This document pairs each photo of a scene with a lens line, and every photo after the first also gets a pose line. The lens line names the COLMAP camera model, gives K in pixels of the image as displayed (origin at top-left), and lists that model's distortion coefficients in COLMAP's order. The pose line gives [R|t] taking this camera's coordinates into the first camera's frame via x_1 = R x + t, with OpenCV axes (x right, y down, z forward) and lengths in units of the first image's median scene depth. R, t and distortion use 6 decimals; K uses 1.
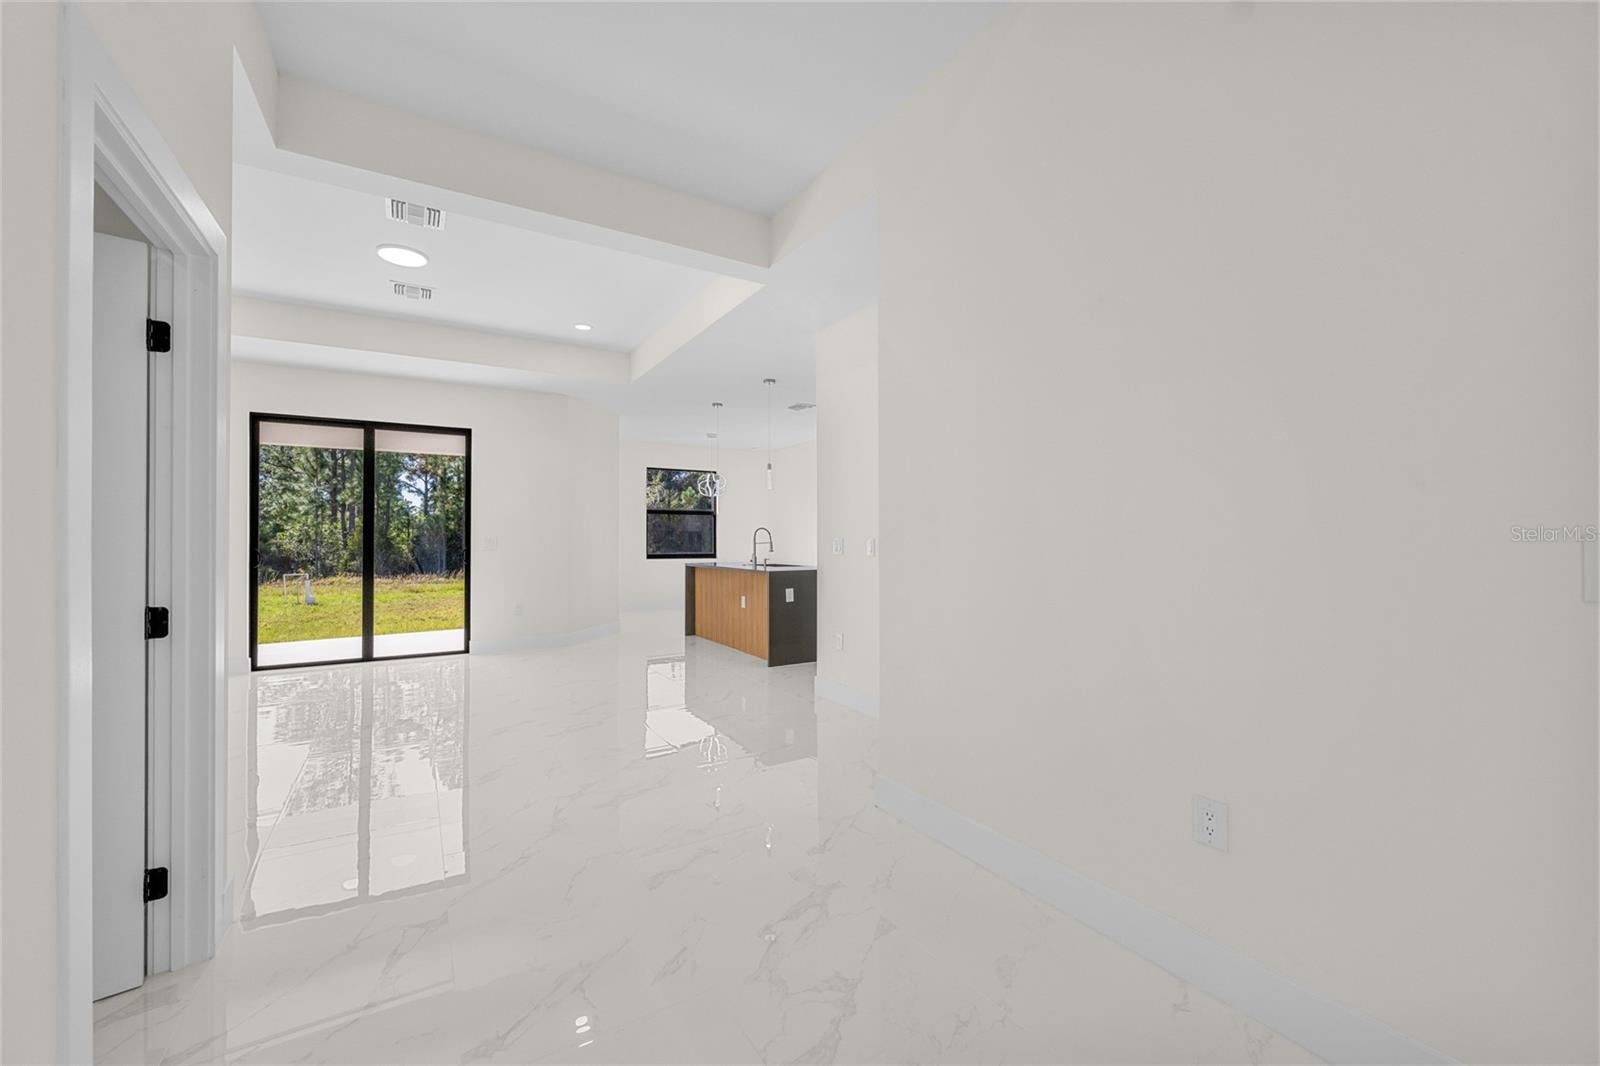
lens RADIAL K [[631.1, 0, 794.7], [0, 631.1, 529.6], [0, 0, 1]] dist [-0.000383, 0.000229]
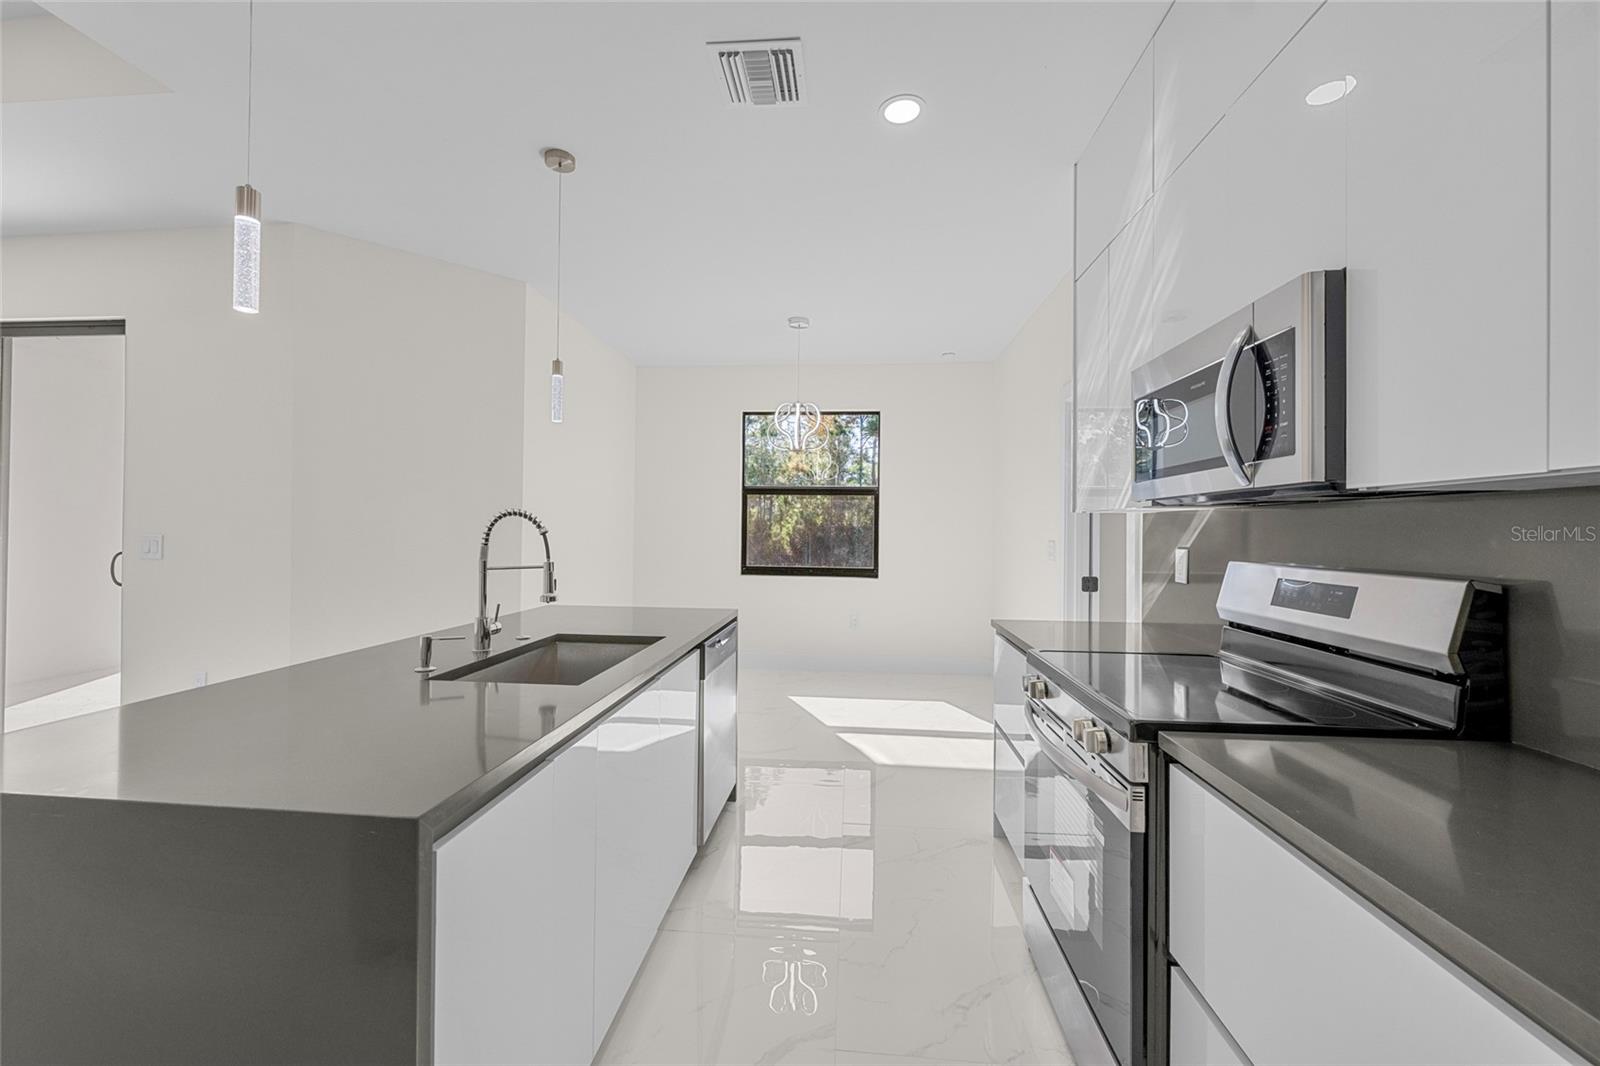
lens RADIAL K [[631.1, 0, 794.7], [0, 631.1, 529.6], [0, 0, 1]] dist [-0.000383, 0.000229]
pose [[0.807009, 0.006495, -0.590503, 0.206291], [-0.002233, 0.999966, 0.007948, 0.003064], [0.590534, -0.005096, 0.806996, 0.888032]]
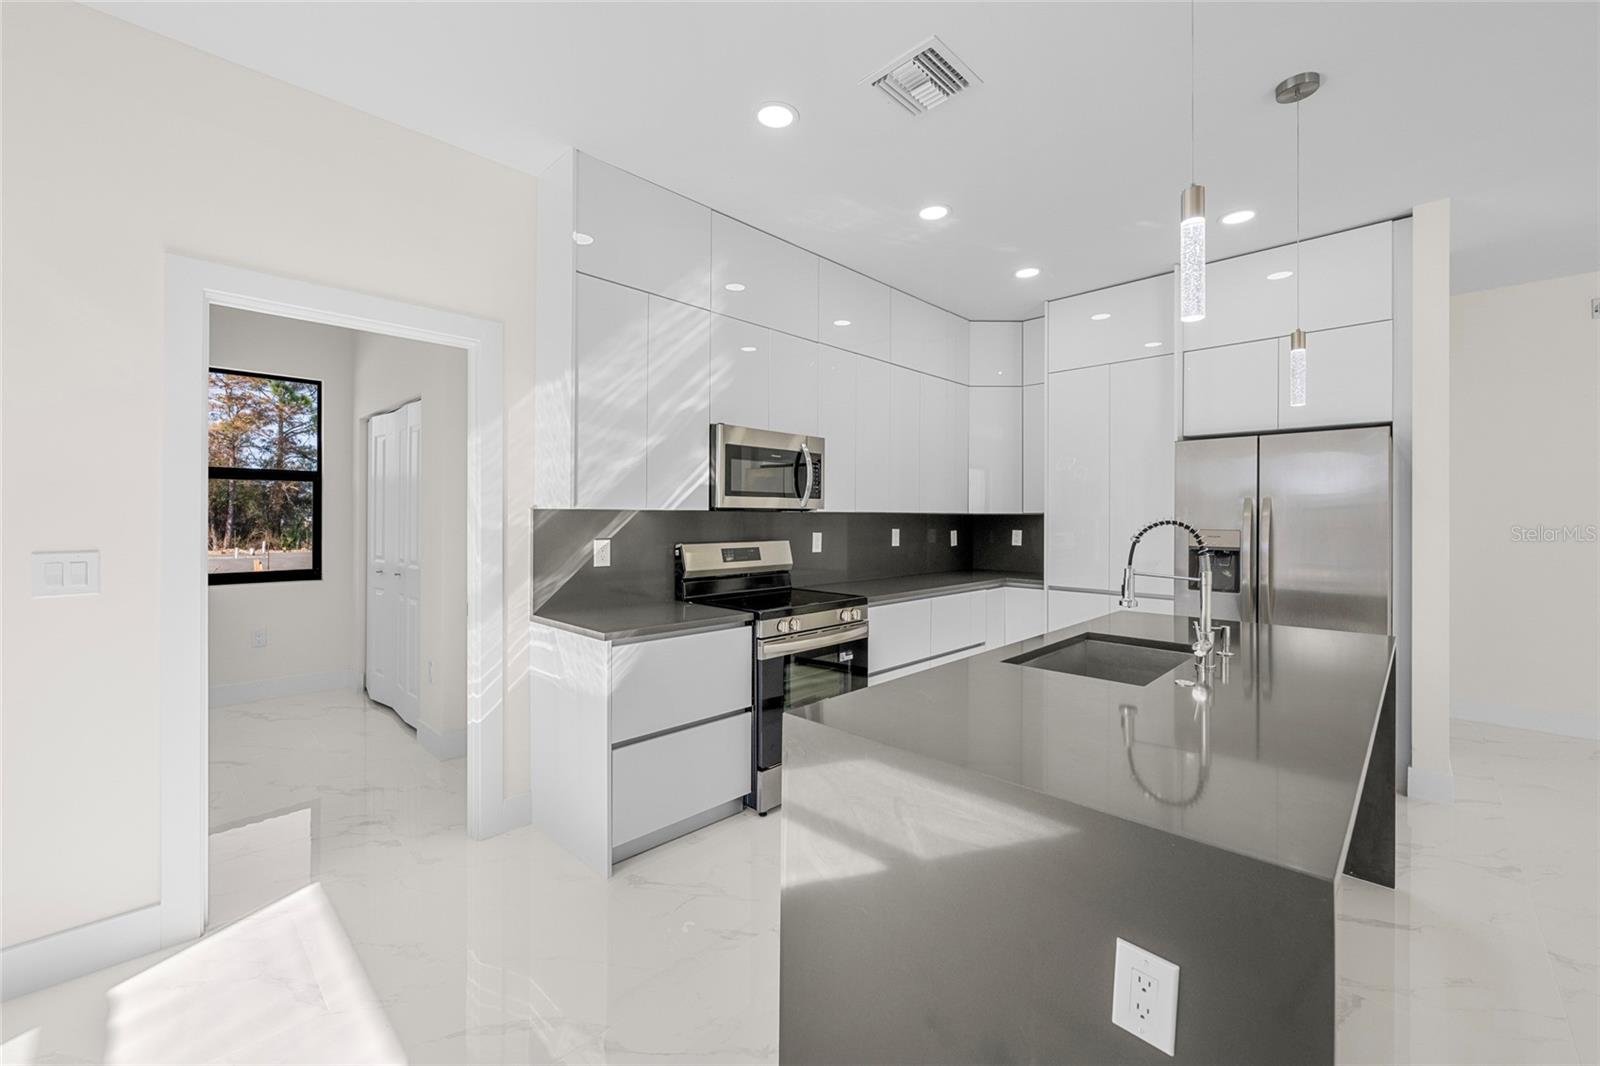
lens RADIAL K [[640.5, 0, 802.6], [0, 640.5, 521.0], [0, 0, 1]] dist [-0.000005, -0.000021]
pose [[-0.269635, -0.004132, 0.962954, -0.279646], [-0.015746, 0.999876, -0.000119, 0.000801], [-0.962834, -0.015195, -0.269666, 1.266912]]
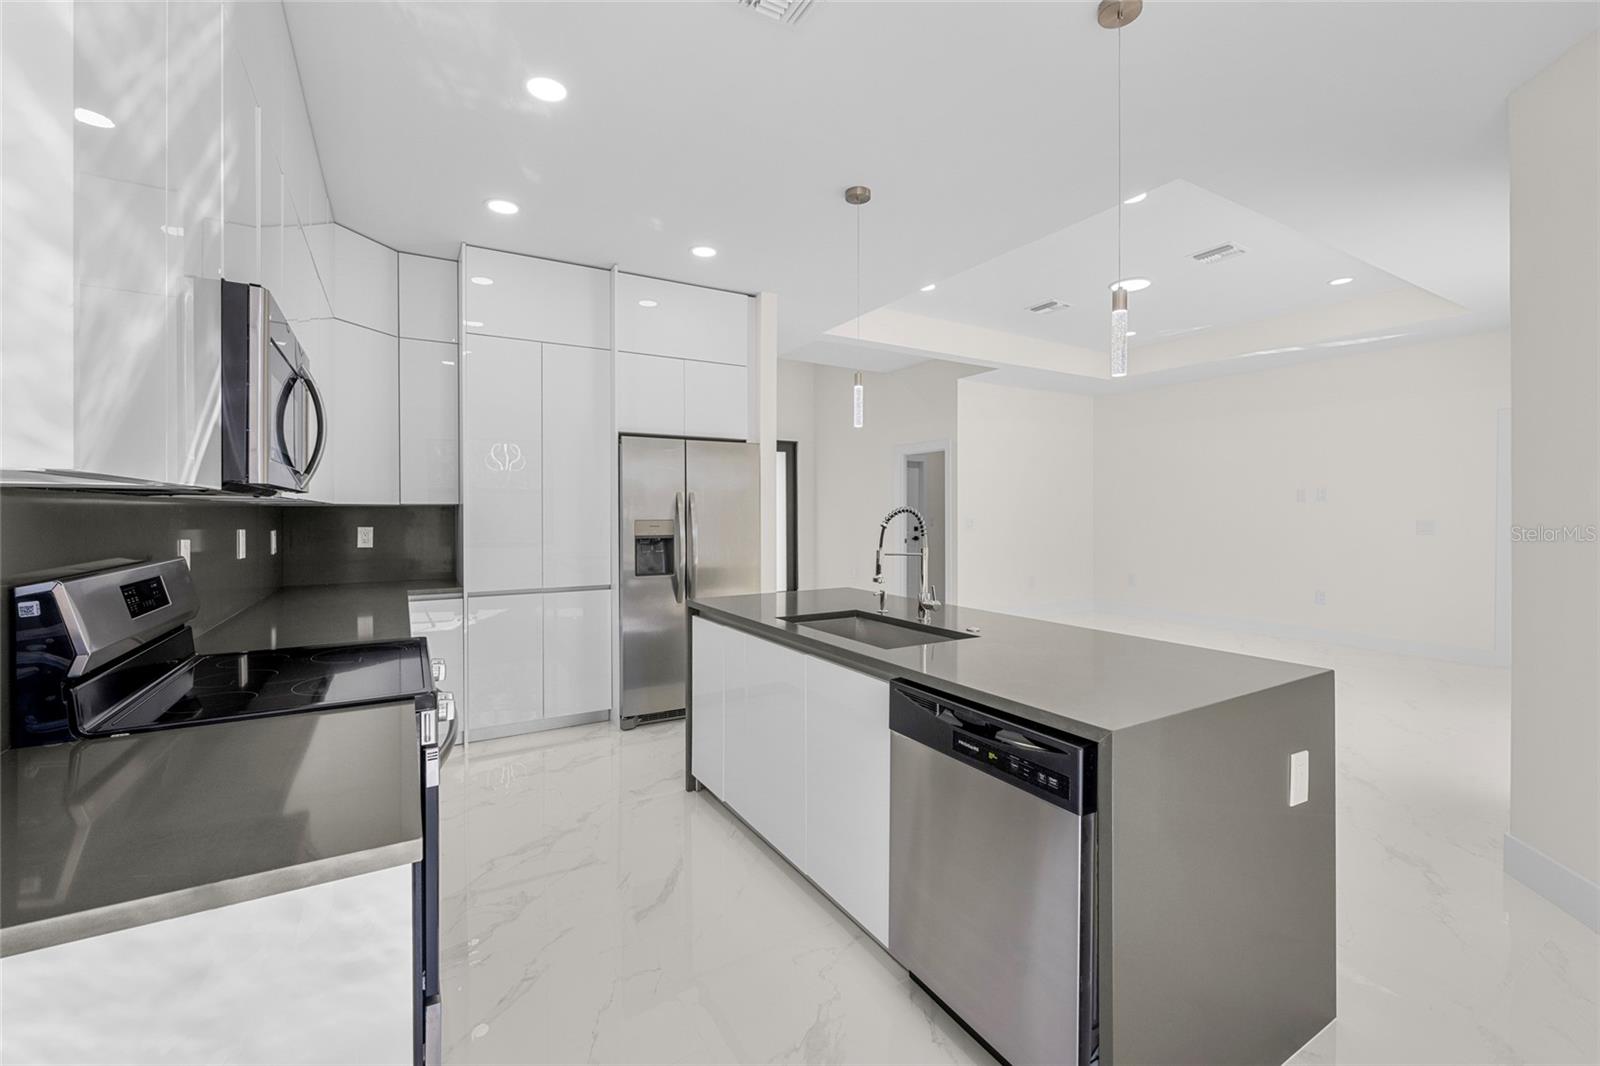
lens RADIAL K [[660.7, 0, 794.3], [0, 660.7, 515.6], [0, 0, 1]] dist [-0.000818, -0.000099]
pose [[-0.999987, 0.004481, -0.002387, 0.005875], [0.004501, 0.999954, -0.008468, 0.004171], [0.002349, -0.008478, -0.999961, 1.397139]]
